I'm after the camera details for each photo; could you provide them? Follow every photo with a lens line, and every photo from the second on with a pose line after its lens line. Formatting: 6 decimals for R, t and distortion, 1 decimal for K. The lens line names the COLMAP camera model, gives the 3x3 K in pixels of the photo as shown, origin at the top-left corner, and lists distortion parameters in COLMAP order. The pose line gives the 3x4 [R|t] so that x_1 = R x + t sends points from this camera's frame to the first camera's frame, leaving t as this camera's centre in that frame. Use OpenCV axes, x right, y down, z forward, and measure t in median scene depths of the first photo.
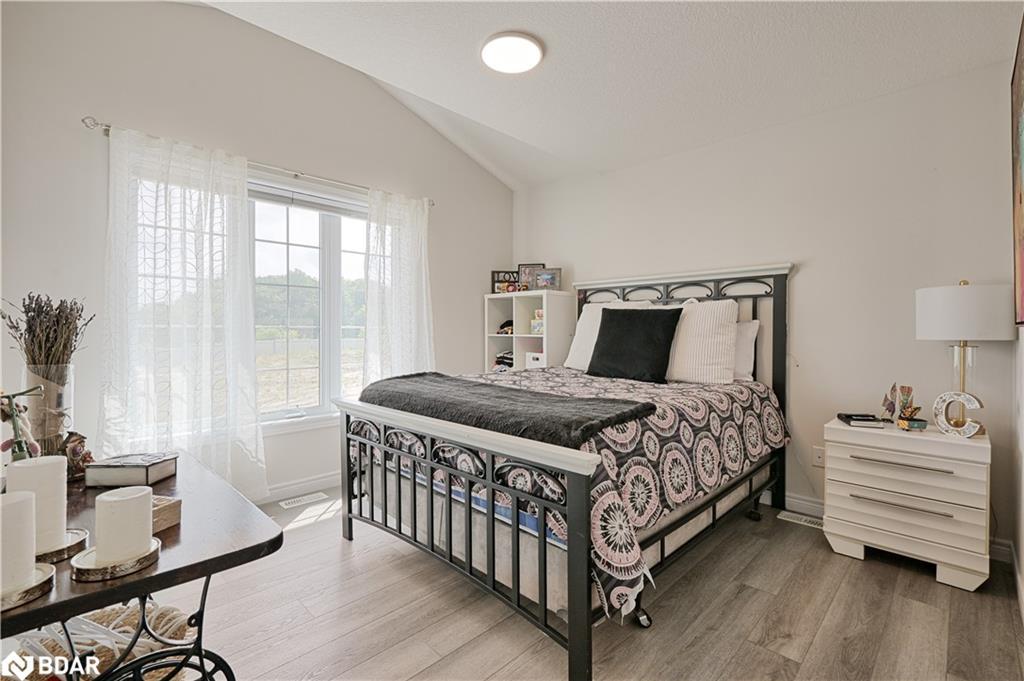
lens RADIAL K [[452.9, 0, 513.3], [0, 452.9, 336.0], [0, 0, 1]] dist [-0.009938, -0.000854]
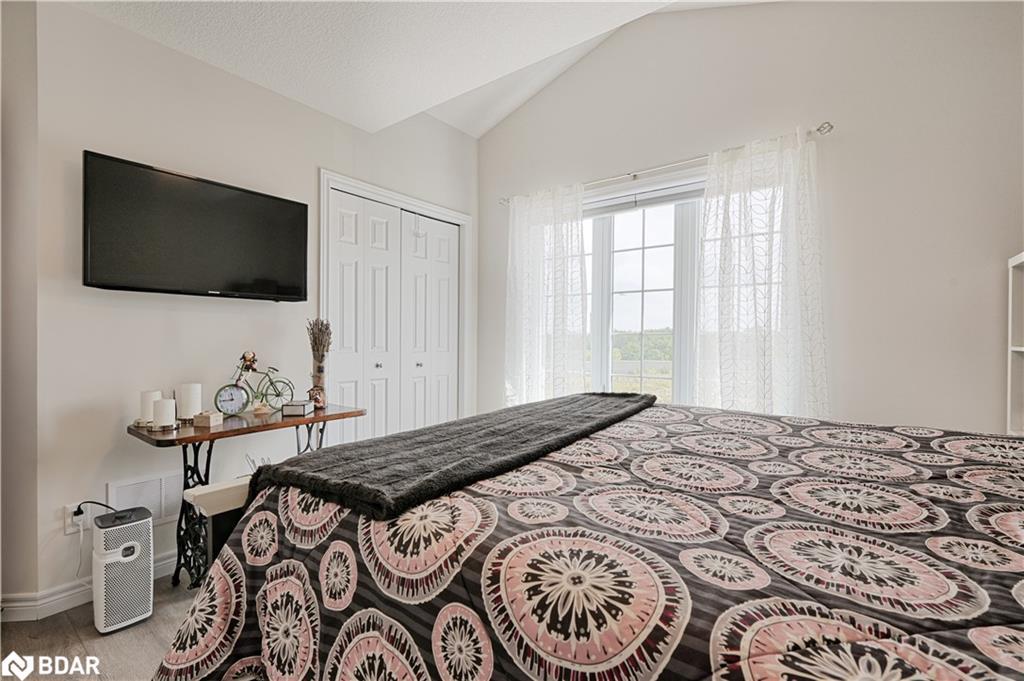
lens RADIAL K [[452.9, 0, 512.7], [0, 452.9, 340.0], [0, 0, 1]] dist [-0.009938, -0.000854]
pose [[0.124226, 0.011065, -0.992192, 0.450235], [-0.011536, 0.999886, 0.009706, -0.011271], [0.992187, 0.010240, 0.124339, 0.619342]]
